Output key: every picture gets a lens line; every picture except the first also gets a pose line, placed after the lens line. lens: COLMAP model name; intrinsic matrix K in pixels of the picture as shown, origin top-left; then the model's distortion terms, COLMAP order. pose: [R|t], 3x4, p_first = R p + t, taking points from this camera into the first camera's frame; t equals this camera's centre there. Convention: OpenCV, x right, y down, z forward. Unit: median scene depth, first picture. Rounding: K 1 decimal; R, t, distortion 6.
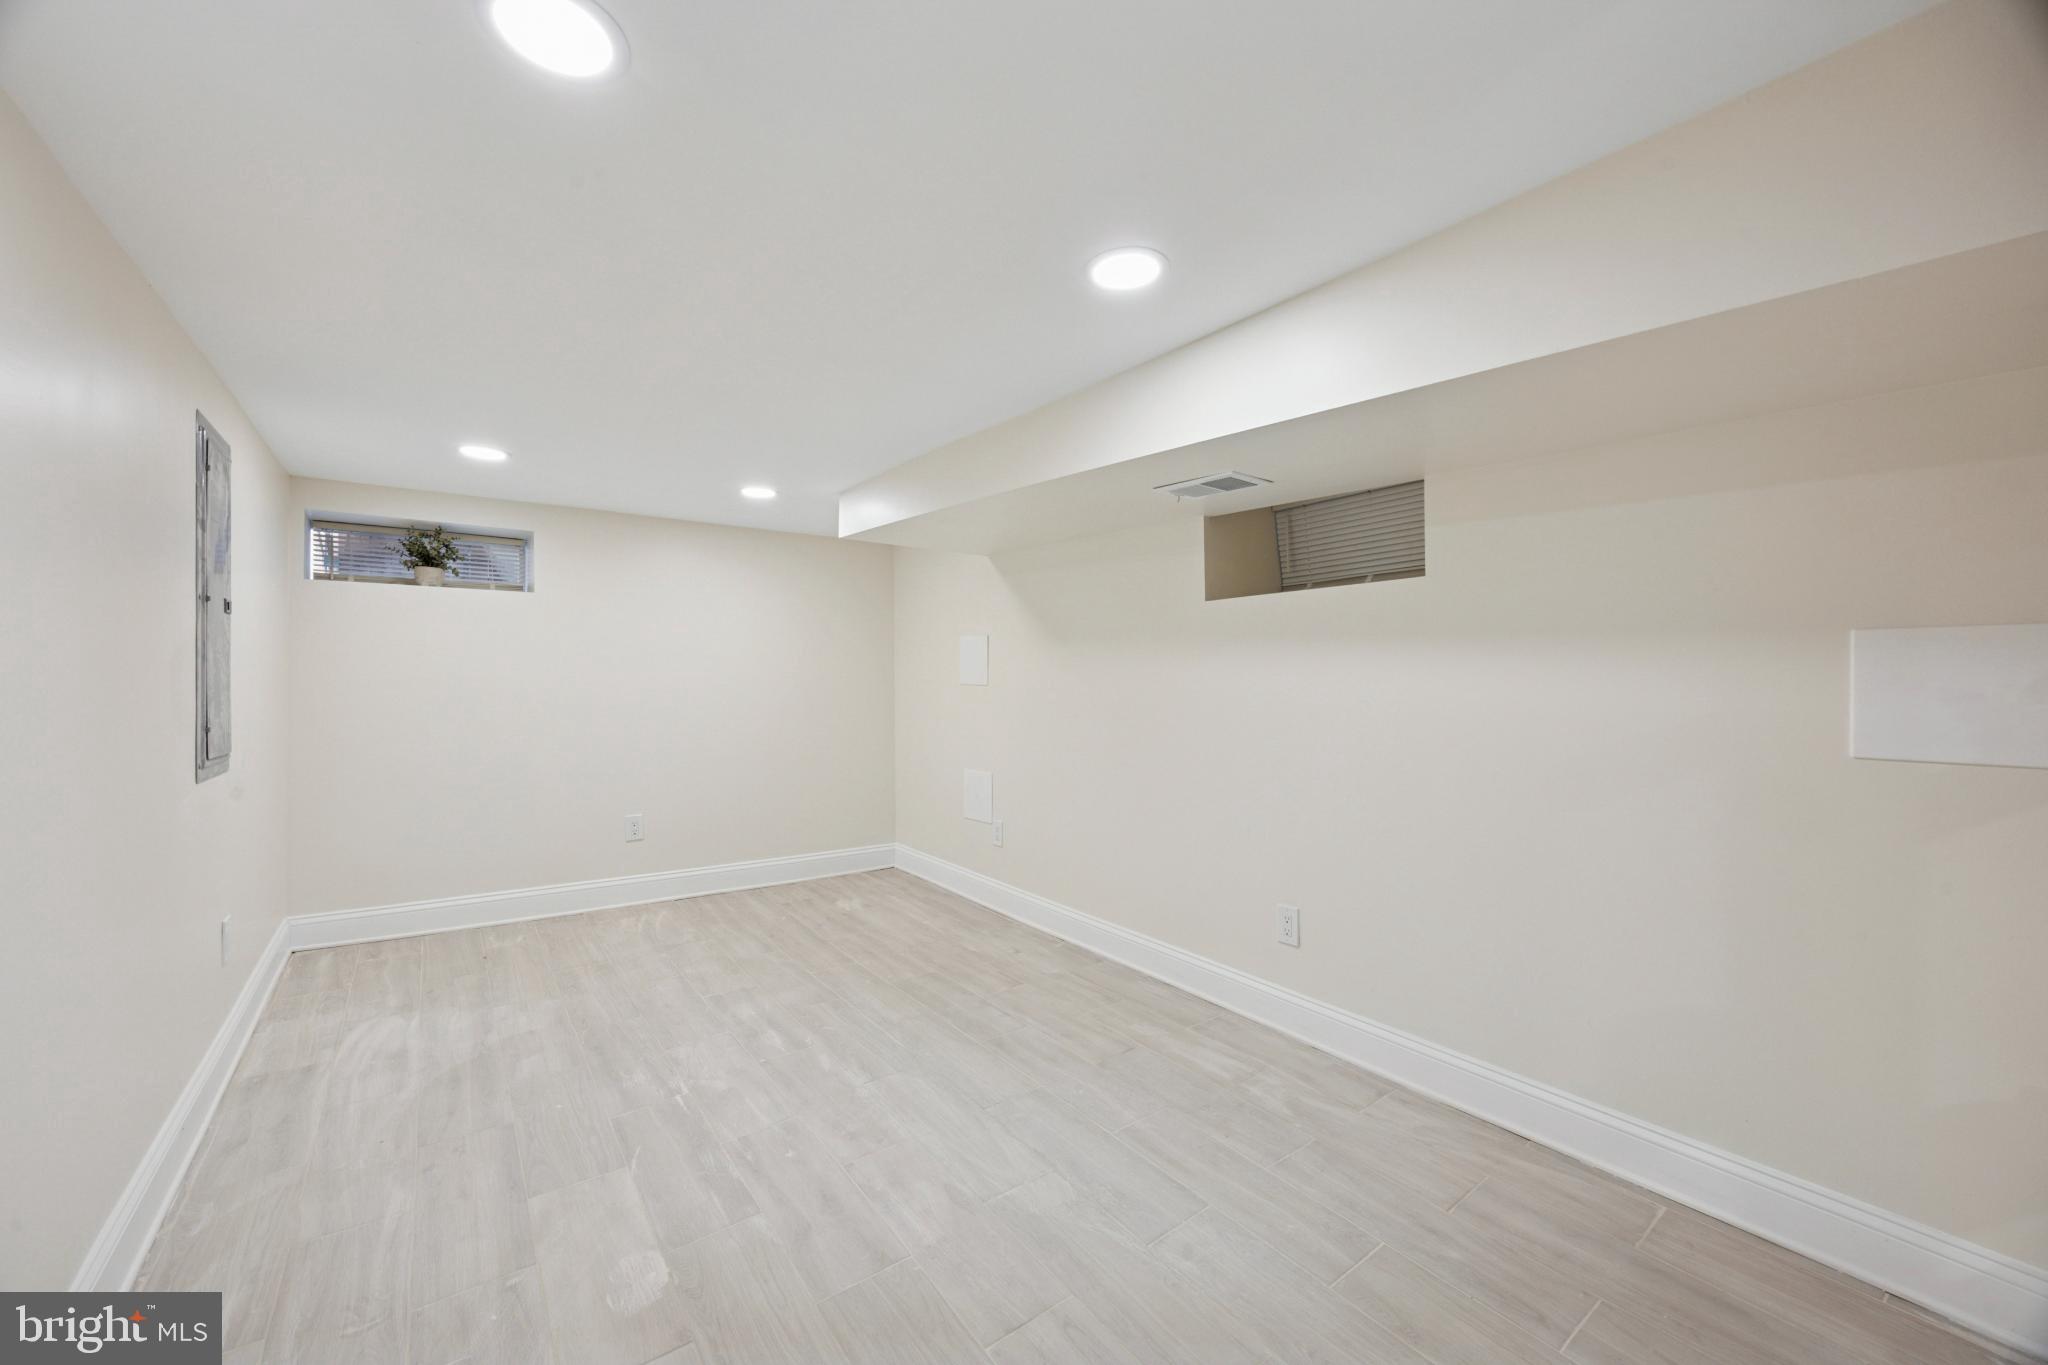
lens RADIAL K [[777.2, 0, 1019.9], [0, 777.2, 686.0], [0, 0, 1]] dist [-0.004143, 0.000536]
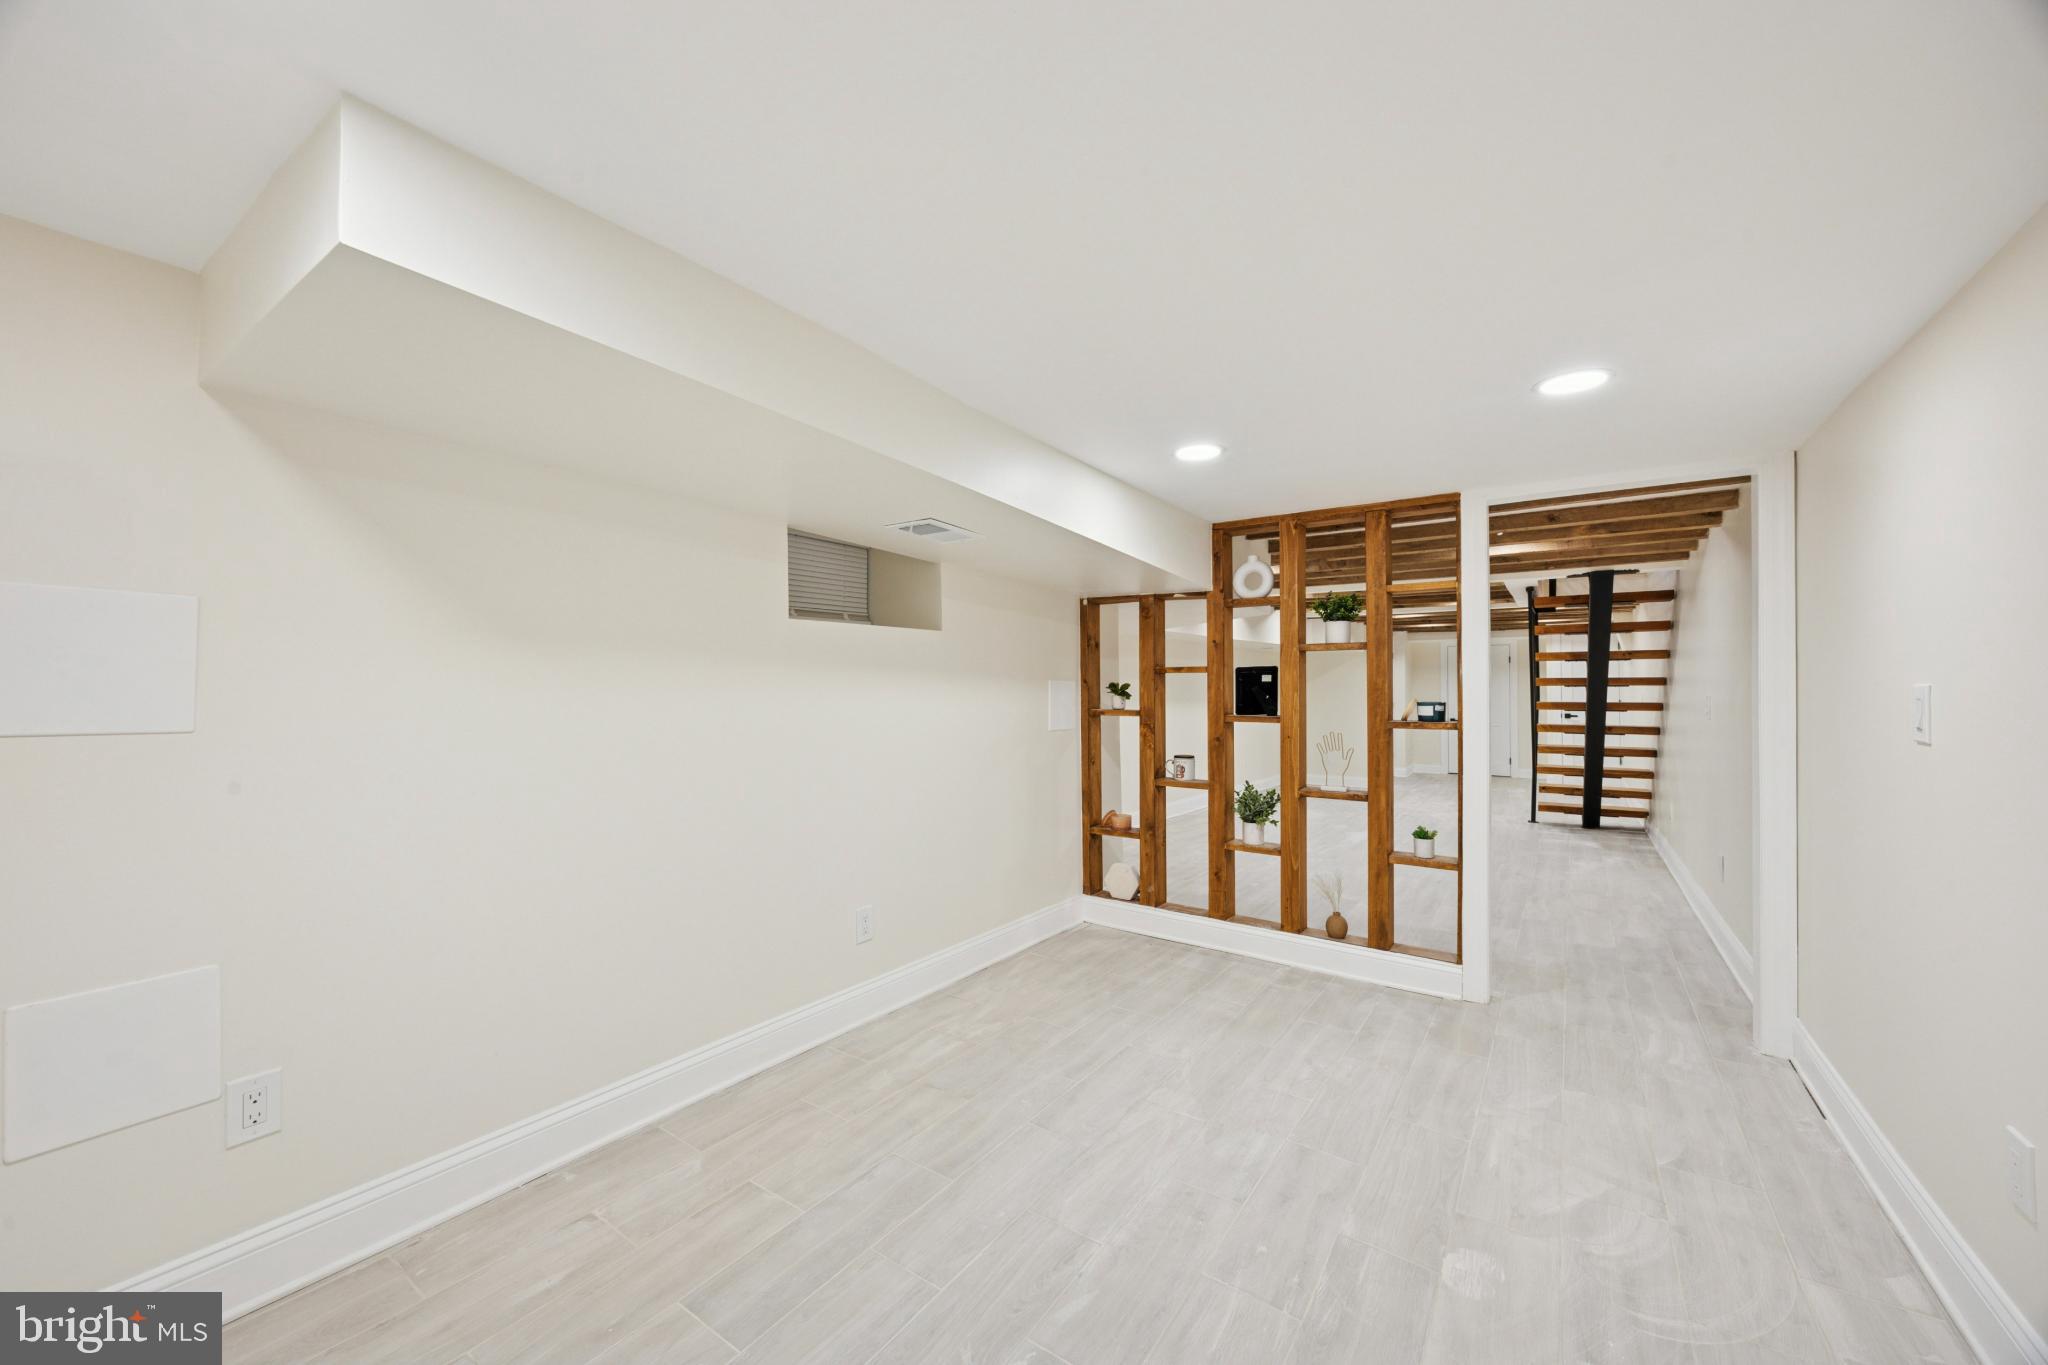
lens RADIAL K [[777.2, 0, 1019.2], [0, 777.2, 681.8], [0, 0, 1]] dist [-0.004143, 0.000536]
pose [[-0.312185, 0.007549, 0.949991, -0.874682], [0.005731, 0.999965, -0.006063, -0.032878], [-0.950004, 0.003552, -0.312217, 1.274479]]
